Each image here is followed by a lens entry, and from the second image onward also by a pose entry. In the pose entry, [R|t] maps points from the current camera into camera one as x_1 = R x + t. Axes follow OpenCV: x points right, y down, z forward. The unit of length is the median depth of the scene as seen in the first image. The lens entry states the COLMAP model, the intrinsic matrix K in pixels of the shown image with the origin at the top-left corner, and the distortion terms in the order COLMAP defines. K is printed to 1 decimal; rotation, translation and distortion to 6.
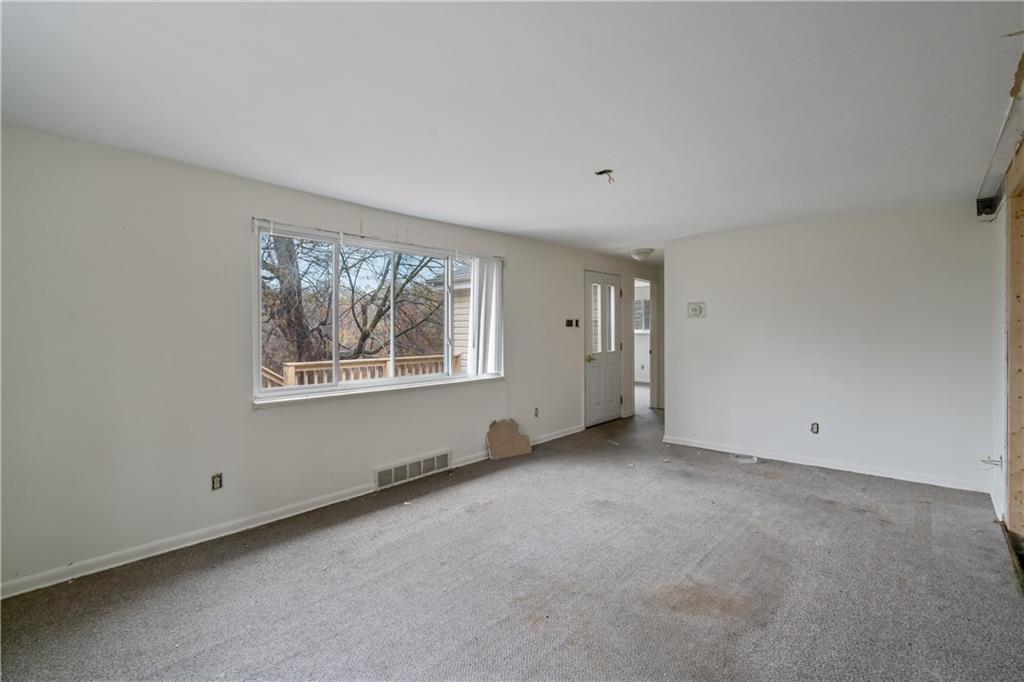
lens RADIAL K [[464.1, 0, 511.4], [0, 464.1, 331.8], [0, 0, 1]] dist [-0.003622, -0.000793]
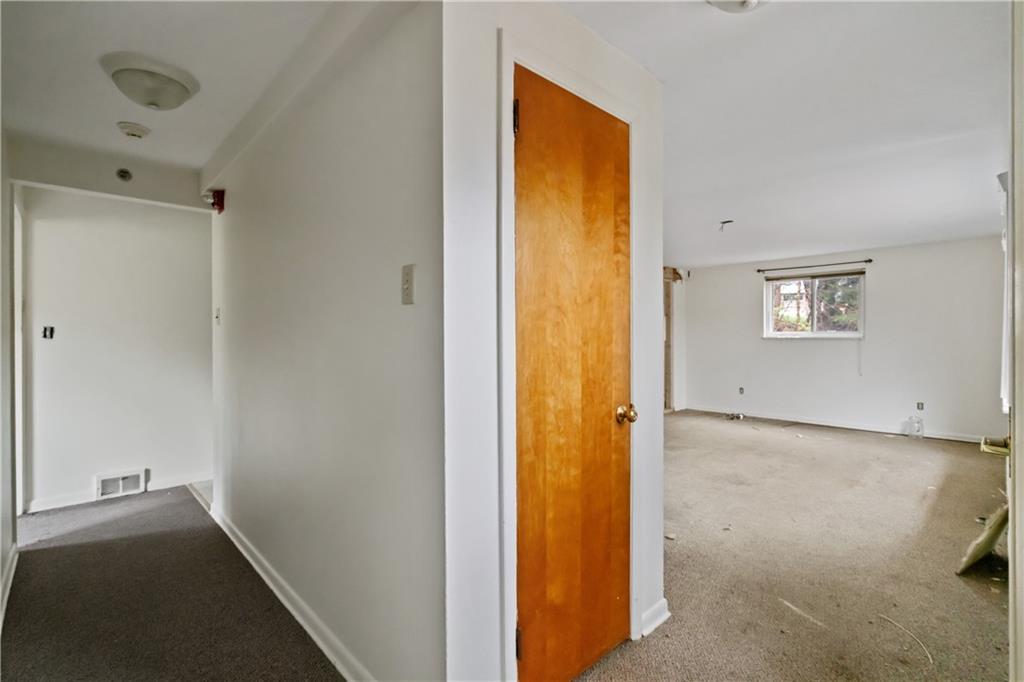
lens RADIAL K [[464.1, 0, 507.3], [0, 464.1, 338.8], [0, 0, 1]] dist [-0.003622, -0.000793]
pose [[-0.996566, 0.009673, 0.082234, 0.602763], [0.009794, 0.999951, 0.001066, 0.016061], [-0.082220, 0.001867, -0.996612, 1.967113]]
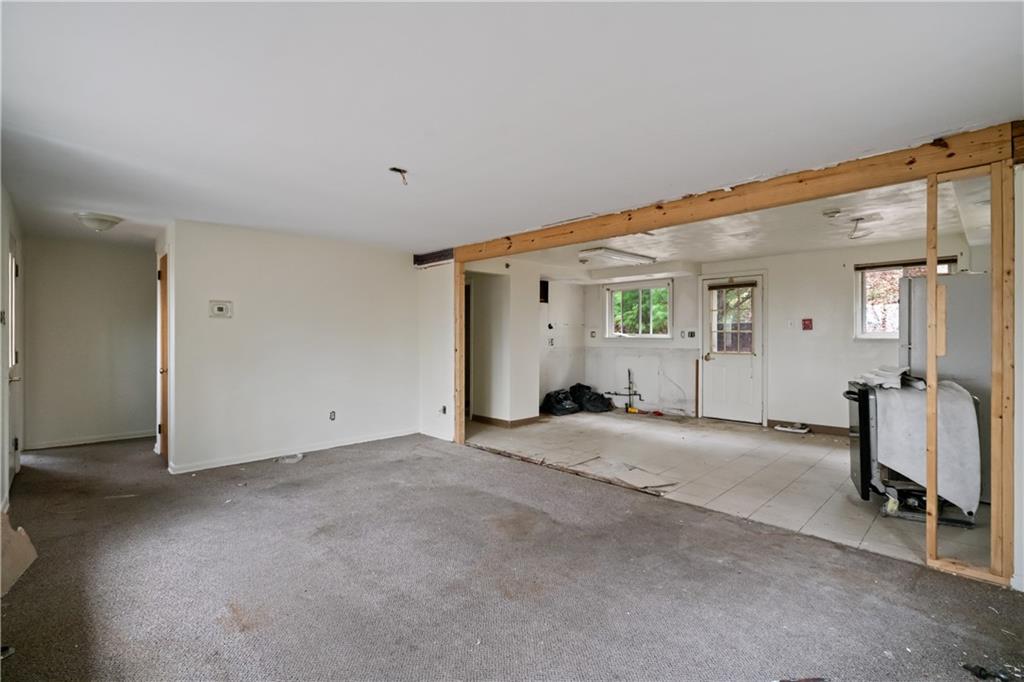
lens RADIAL K [[464.1, 0, 505.7], [0, 464.1, 337.1], [0, 0, 1]] dist [-0.003622, -0.000793]
pose [[0.066426, 0.002207, 0.997789, -0.591915], [-0.001522, 0.999997, -0.002111, 0.007347], [-0.997790, -0.001378, 0.066429, 0.550514]]
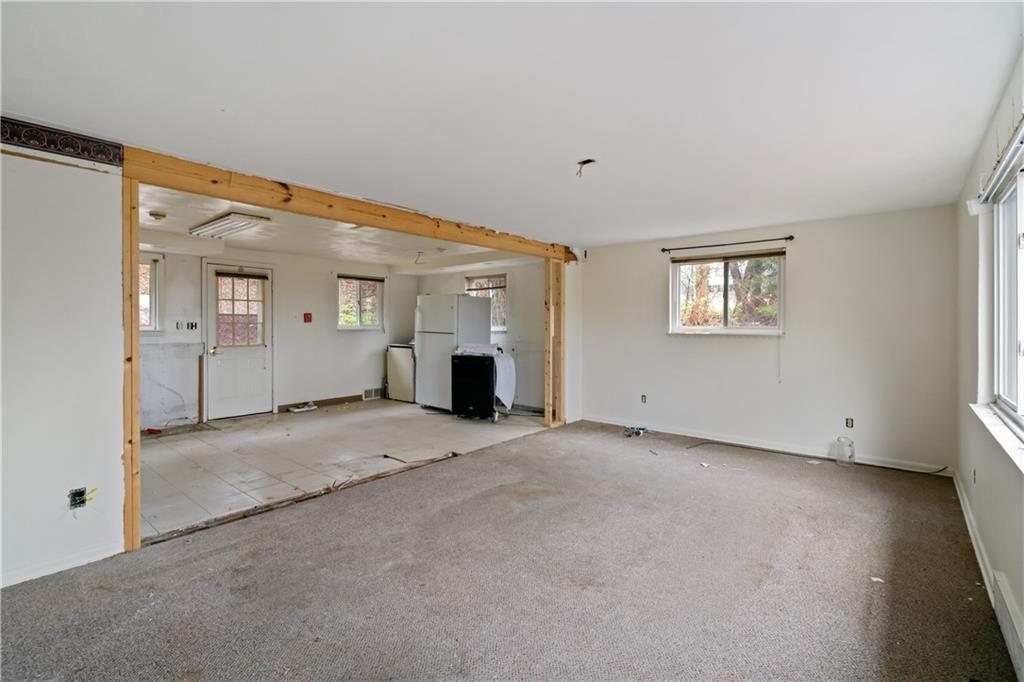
lens RADIAL K [[464.1, 0, 508.8], [0, 464.1, 325.7], [0, 0, 1]] dist [-0.003622, -0.000793]
pose [[-0.999550, 0.005371, -0.029513, 0.302057], [0.005412, 0.999985, -0.001295, -0.001423], [0.029506, -0.001454, -0.999564, 1.525534]]
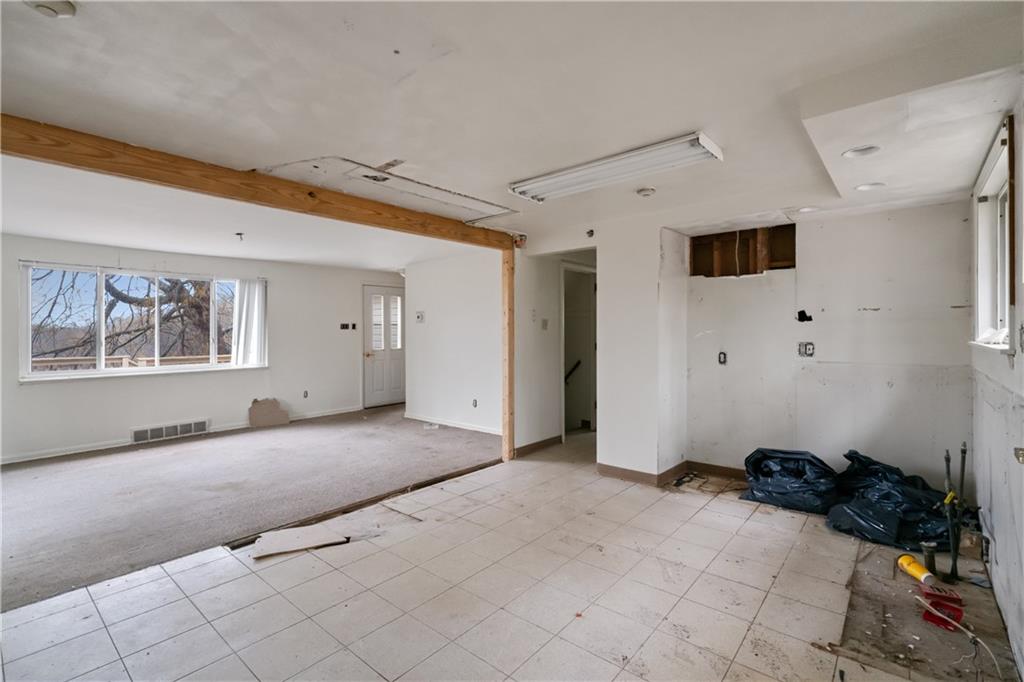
lens RADIAL K [[464.1, 0, 513.0], [0, 464.1, 331.9], [0, 0, 1]] dist [-0.003622, -0.000793]
pose [[0.999390, 0.001828, 0.034870, 0.839510], [-0.001935, 0.999994, 0.003036, -0.012870], [-0.034864, -0.003102, 0.999387, -0.476922]]
